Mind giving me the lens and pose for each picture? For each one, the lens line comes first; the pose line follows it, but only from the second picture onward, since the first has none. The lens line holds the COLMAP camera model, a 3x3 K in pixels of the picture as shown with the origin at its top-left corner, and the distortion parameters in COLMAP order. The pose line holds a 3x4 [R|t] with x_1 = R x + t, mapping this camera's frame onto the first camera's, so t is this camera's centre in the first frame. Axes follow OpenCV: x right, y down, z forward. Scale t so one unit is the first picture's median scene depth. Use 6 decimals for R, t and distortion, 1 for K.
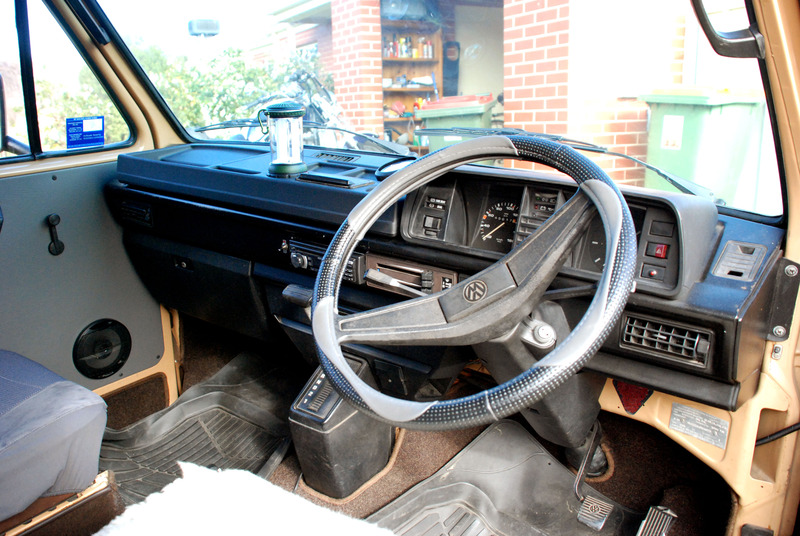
lens RADIAL K [[699.0, 0, 400.0], [0, 699.0, 268.0], [0, 0, 1]] dist [-0.048622, 0.003957]
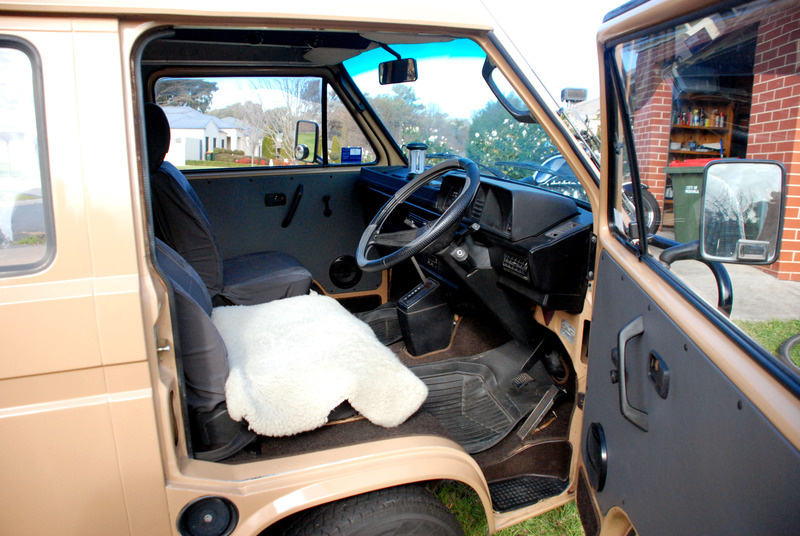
lens RADIAL K [[631.3, 0, 400.0], [0, 631.3, 268.0], [0, 0, 1]] dist [-0.264191, 0.268798]
pose [[0.845861, 0.134856, -0.516075, 0.560583], [-0.163486, 0.986493, -0.010177, 0.101254], [0.507732, 0.092980, 0.856483, -0.365706]]
